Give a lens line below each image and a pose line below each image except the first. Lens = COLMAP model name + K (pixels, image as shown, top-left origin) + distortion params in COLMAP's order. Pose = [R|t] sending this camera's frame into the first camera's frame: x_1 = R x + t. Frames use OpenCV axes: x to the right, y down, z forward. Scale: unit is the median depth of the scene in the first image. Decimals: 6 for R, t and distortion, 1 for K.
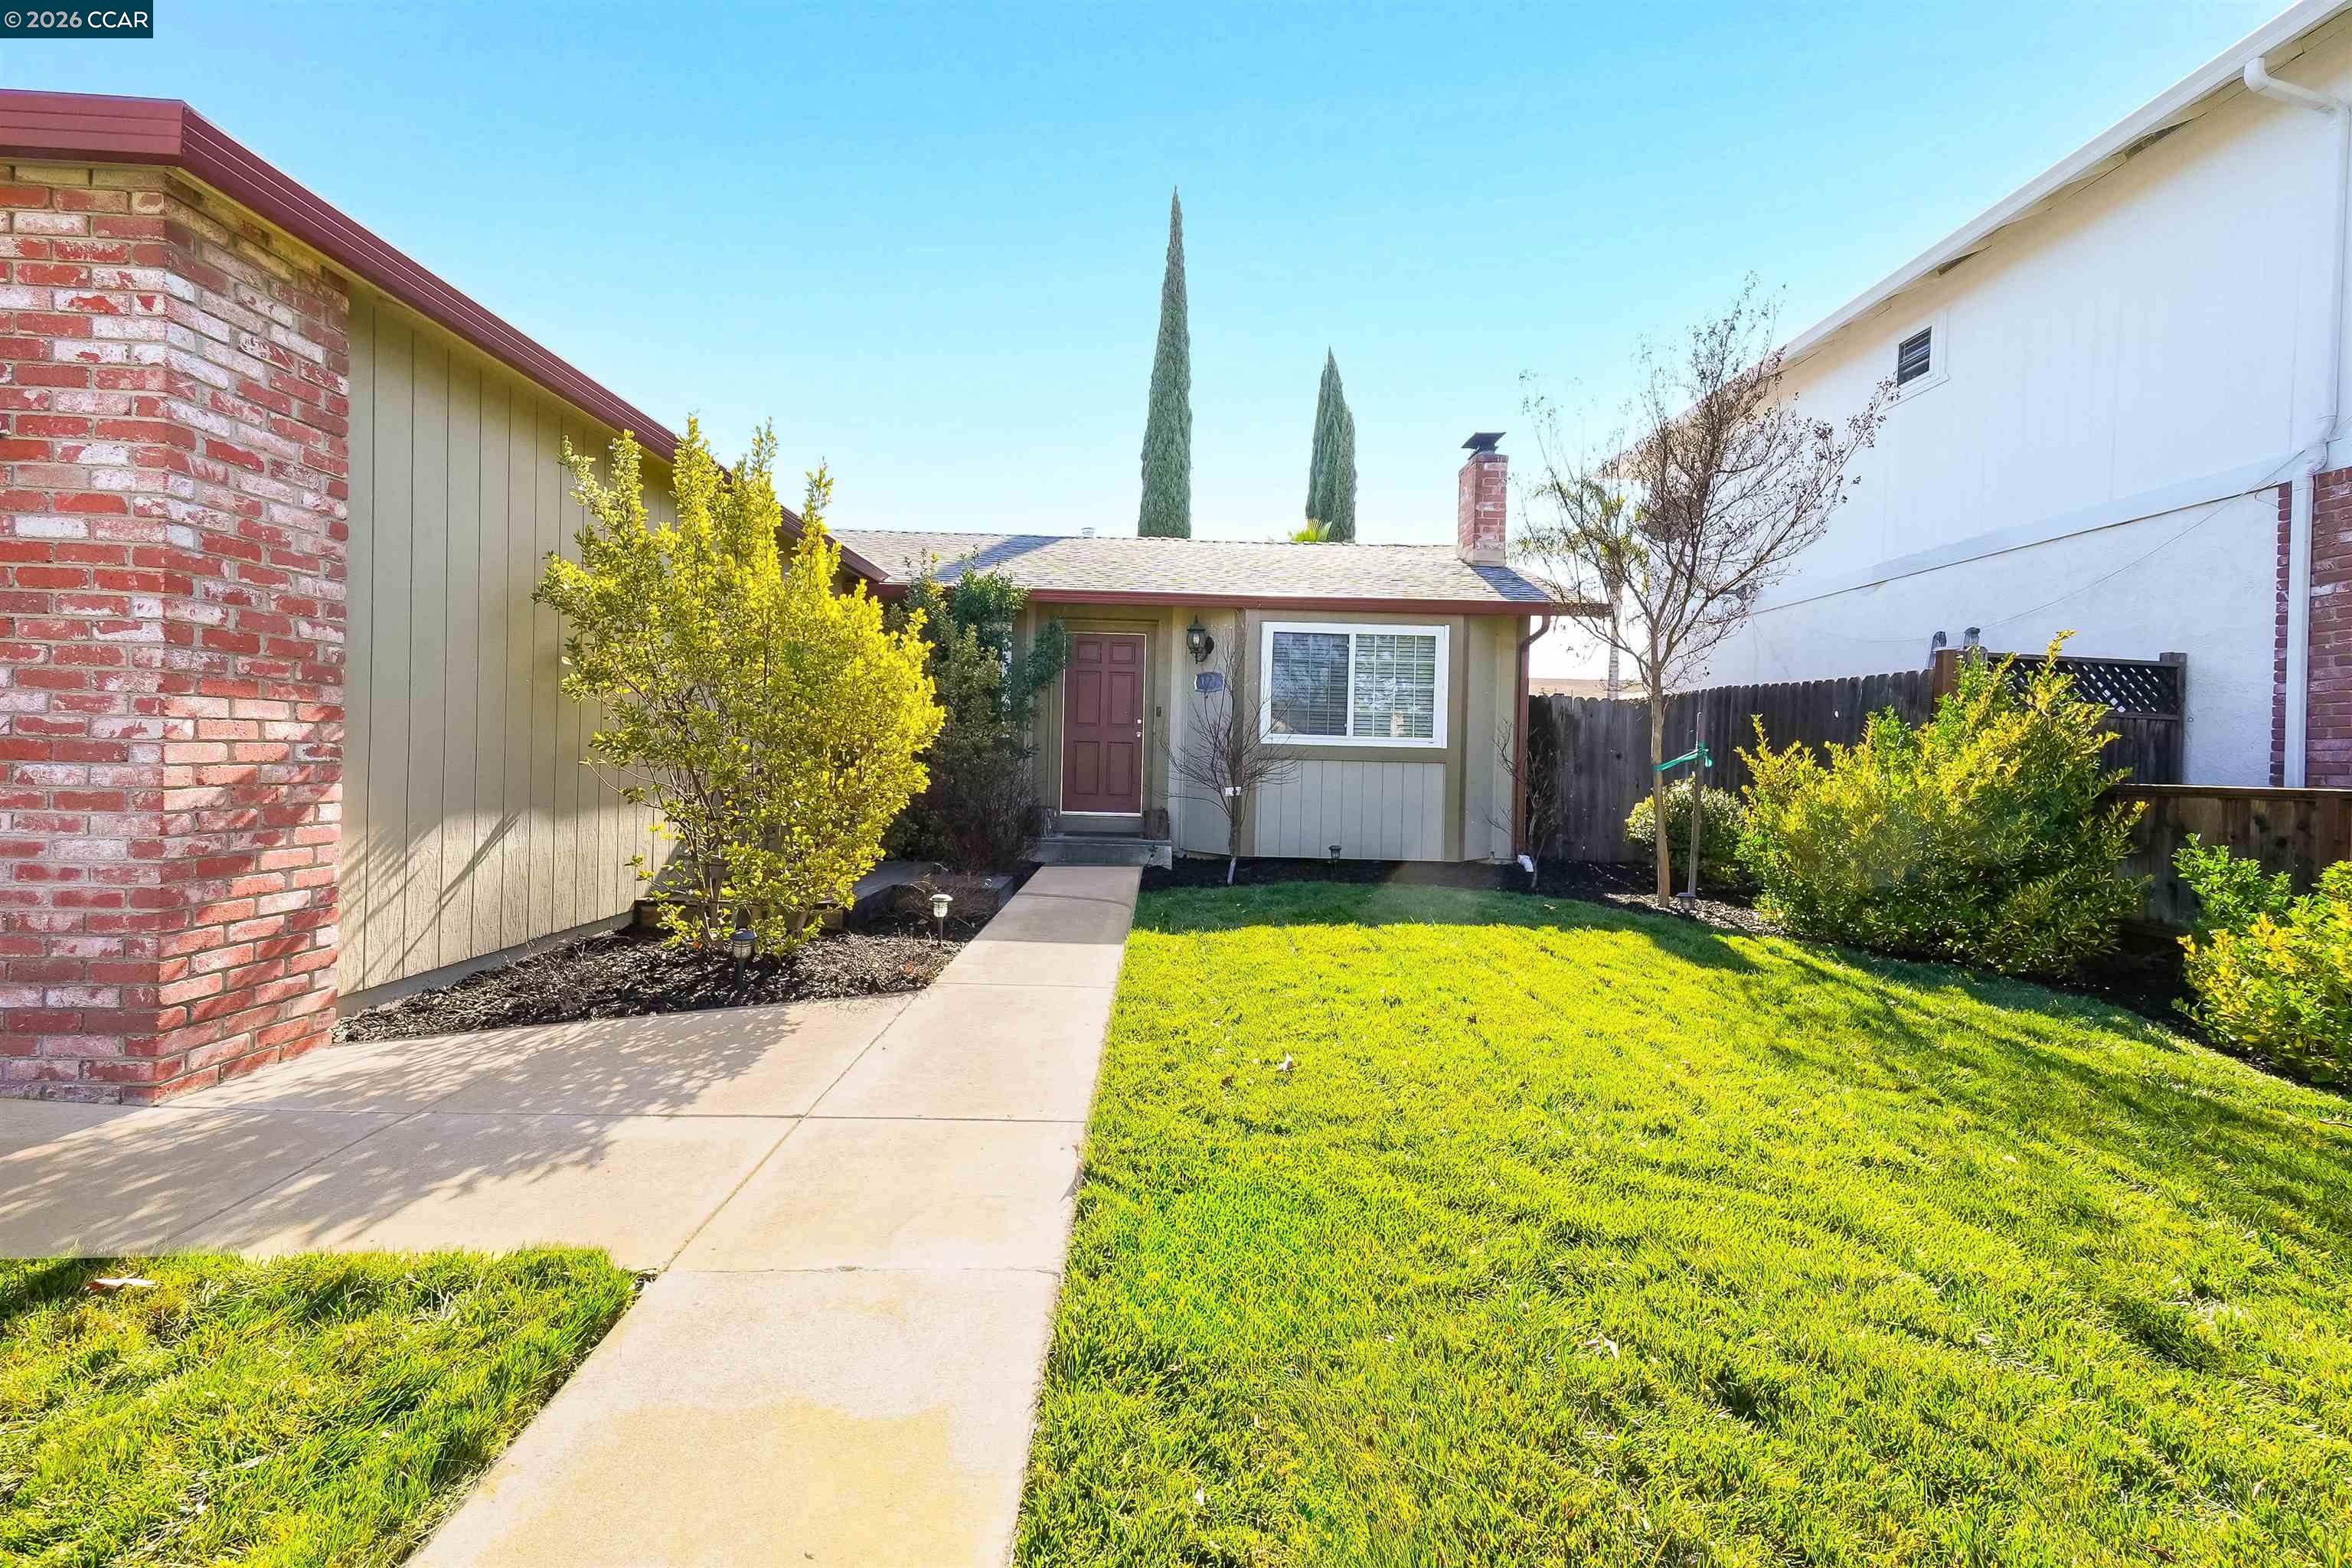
lens RADIAL K [[1005.3, 0, 1172.0], [0, 1005.3, 756.6], [0, 0, 1]] dist [0.028658, -0.000116]
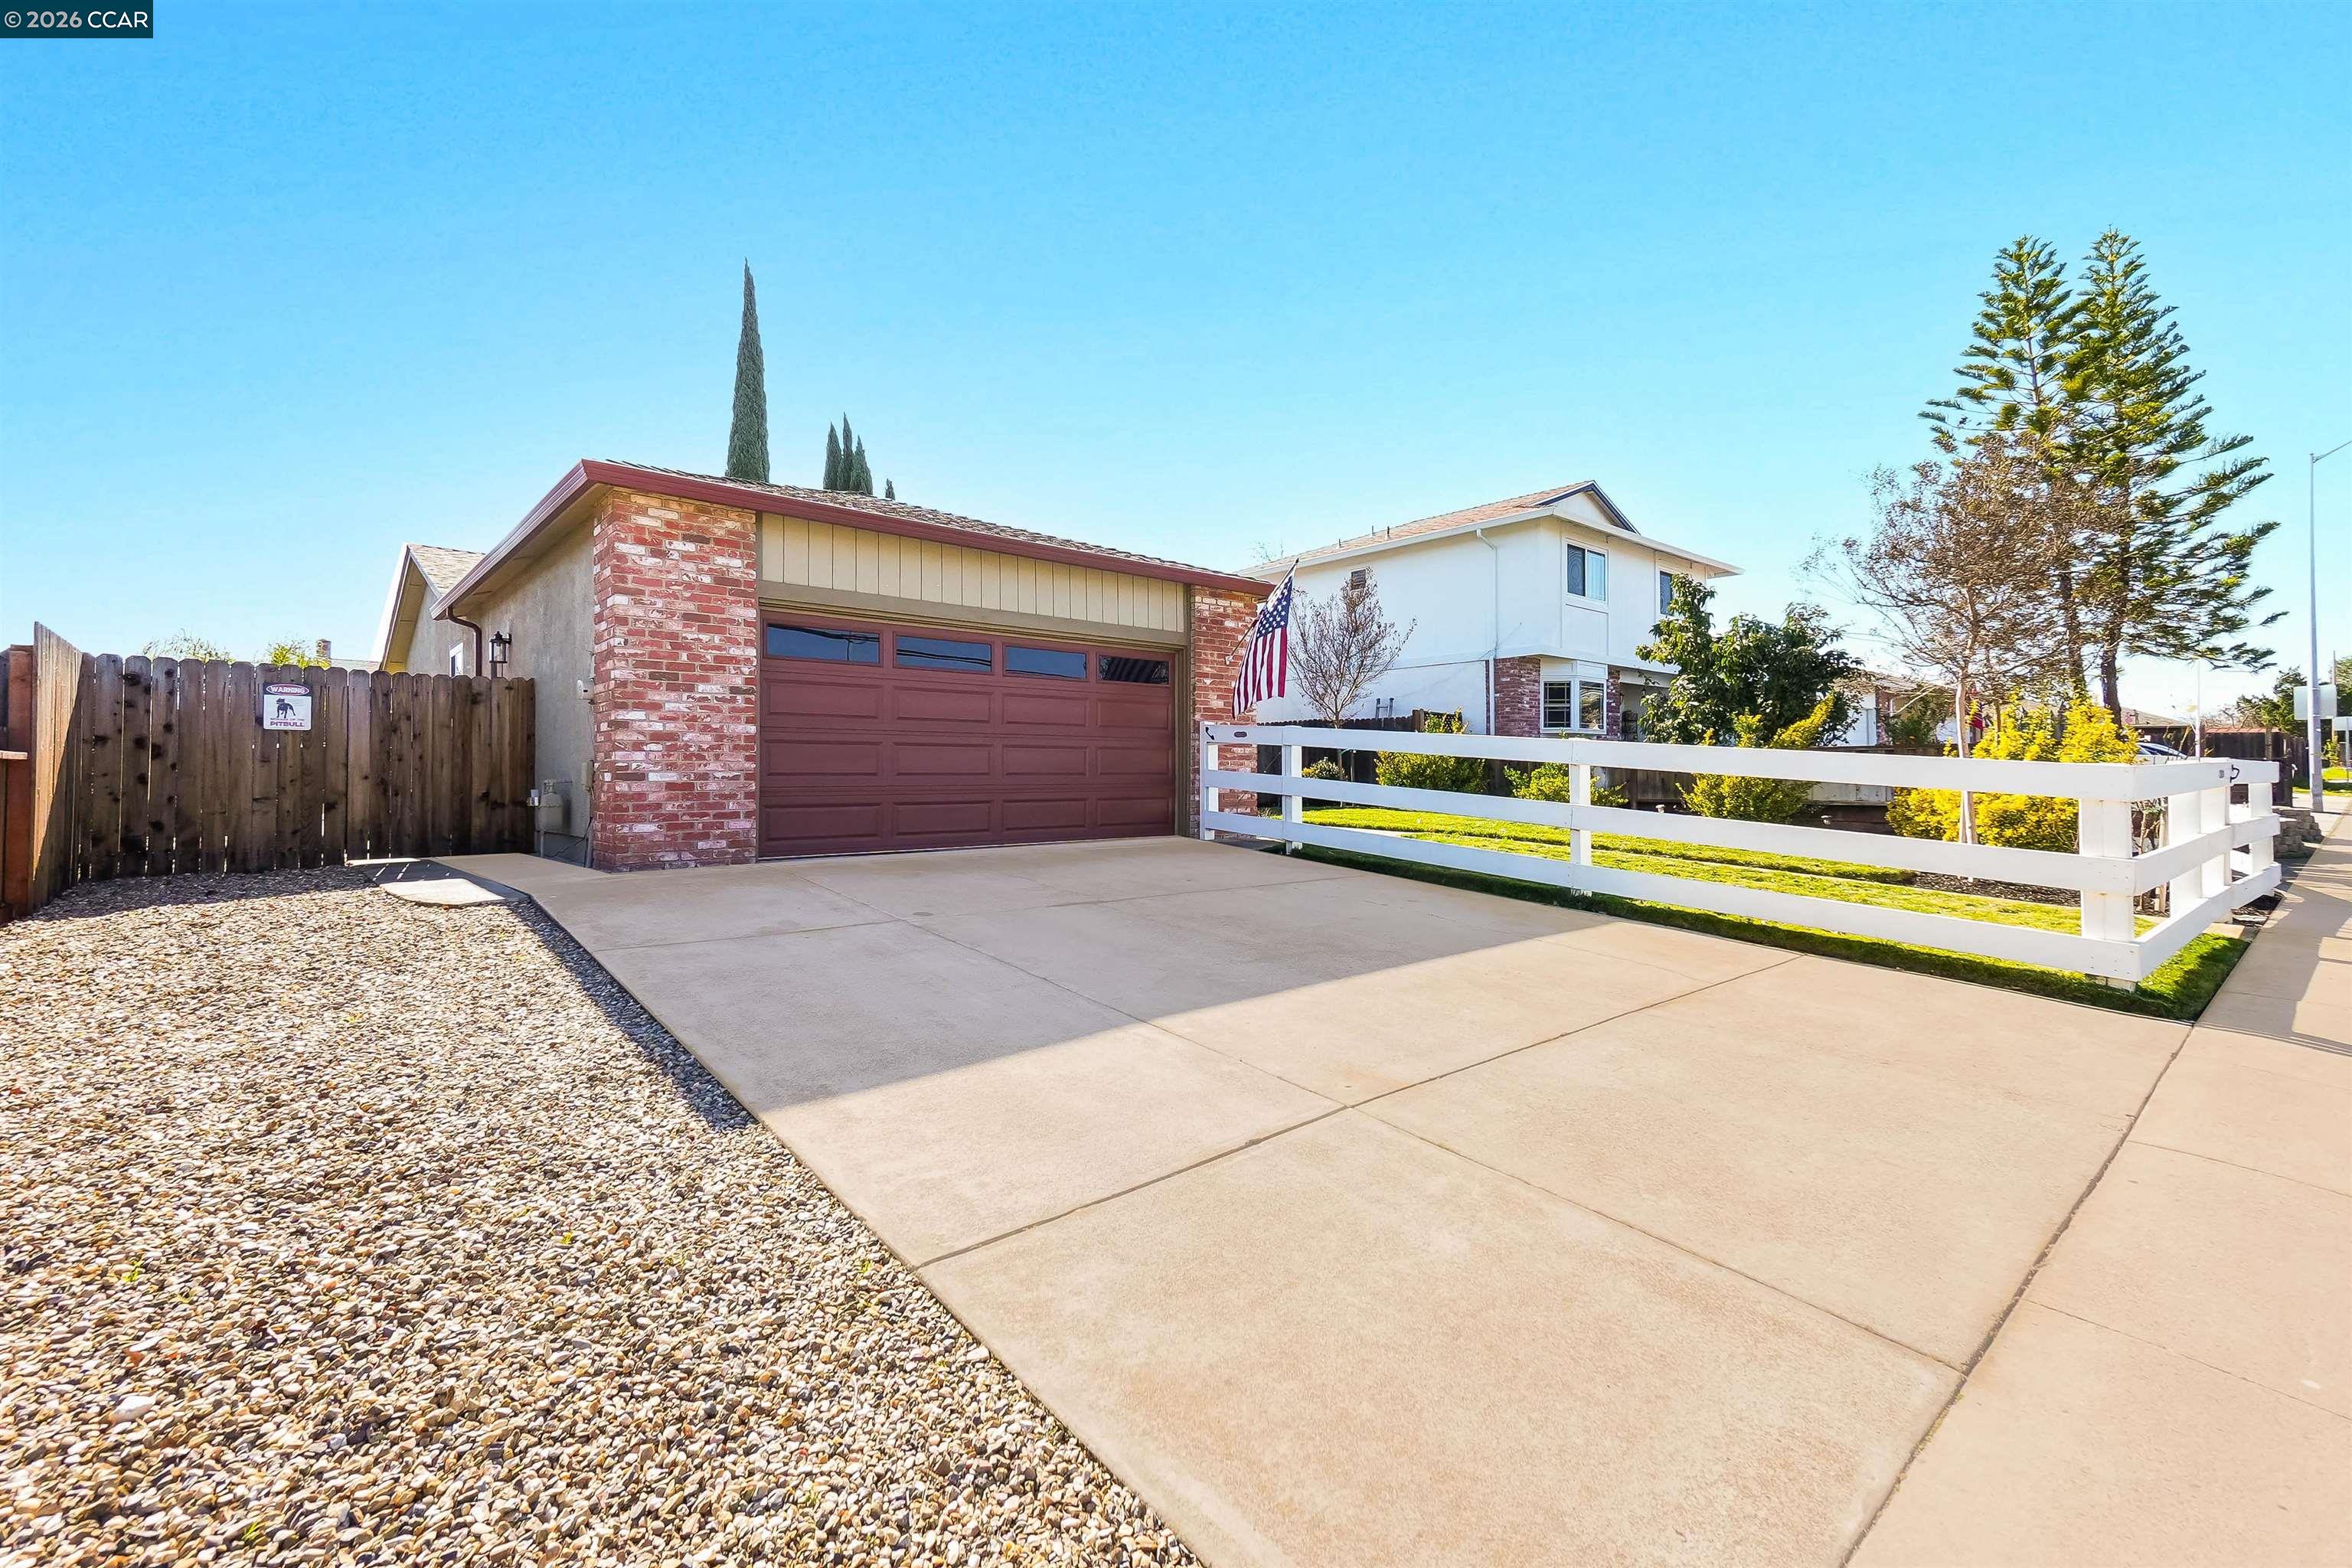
lens RADIAL K [[1012.7, 0, 1187.3], [0, 1012.7, 762.5], [0, 0, 1]] dist [0.010700, -0.000007]
pose [[0.759695, -0.019318, 0.649992, -1.593916], [0.022832, 0.999735, 0.003027, 0.020586], [-0.649878, 0.012540, 0.759935, -0.736101]]
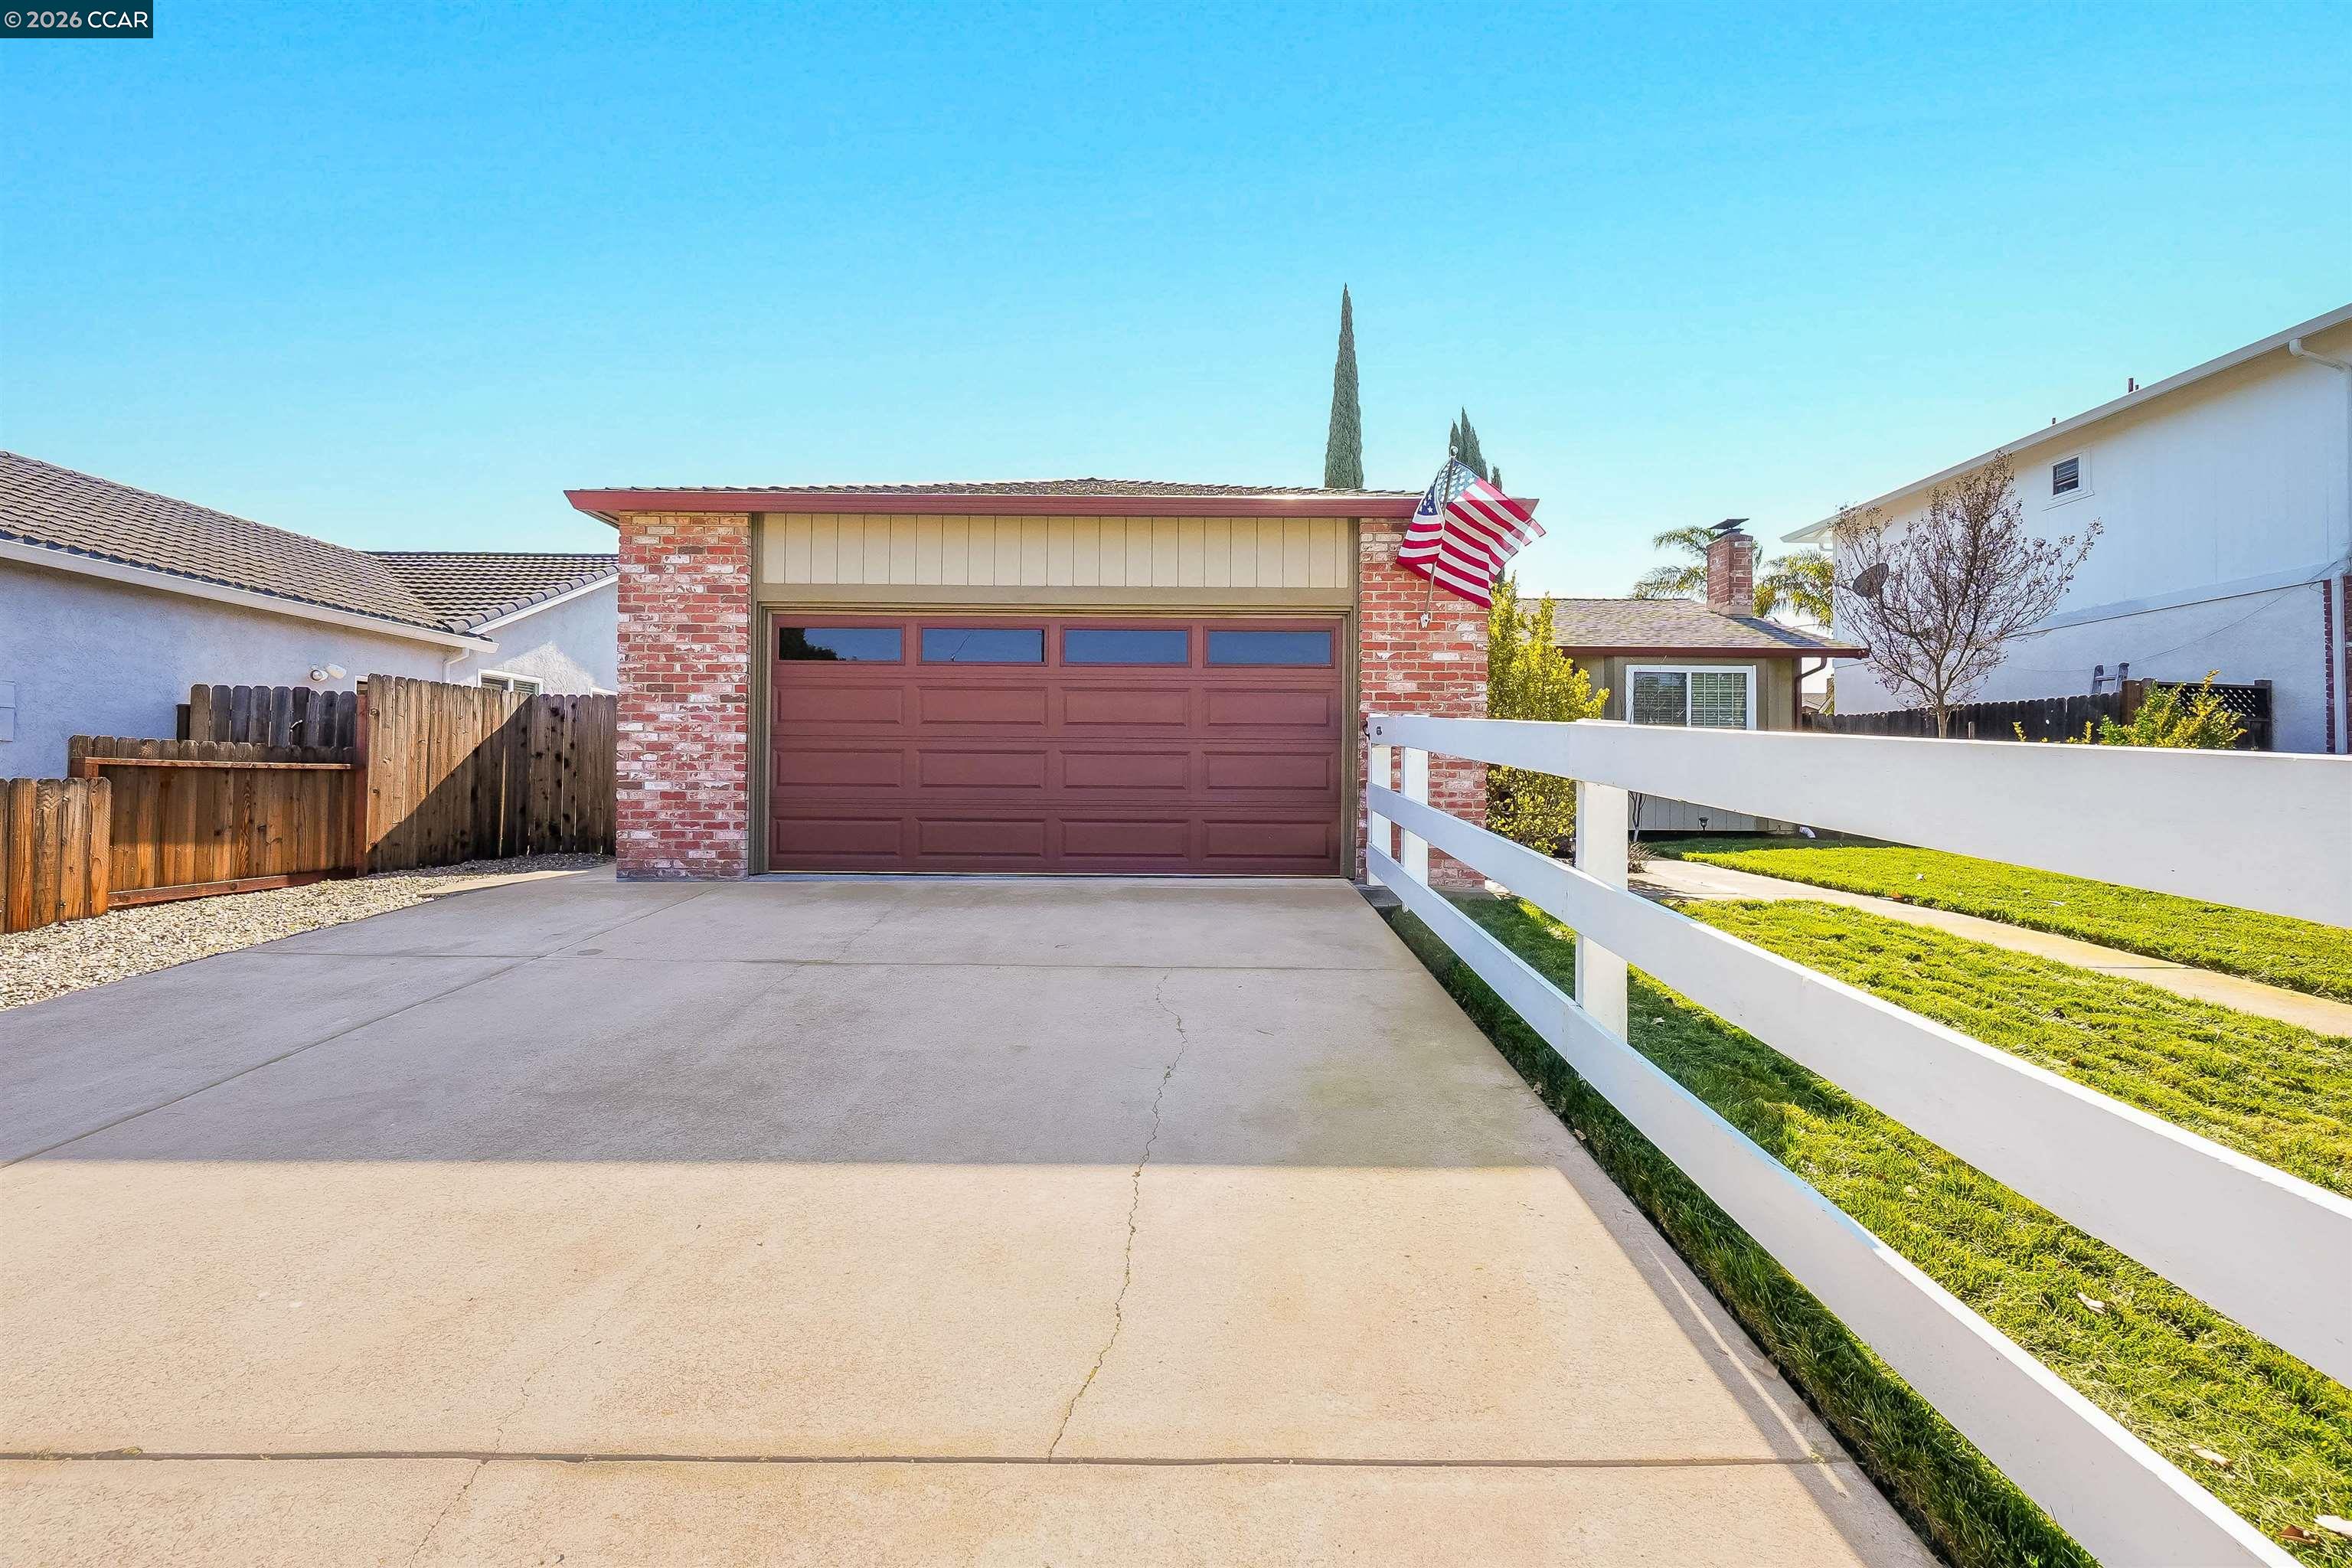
lens RADIAL K [[1023.3, 0, 1171.5], [0, 1023.3, 764.2], [0, 0, 1]] dist [-0.020340, 0.008309]
pose [[0.999581, -0.017807, -0.022823, -0.747023], [0.017356, 0.999653, -0.019827, 0.034246], [0.023168, 0.019423, 0.999543, -0.654800]]
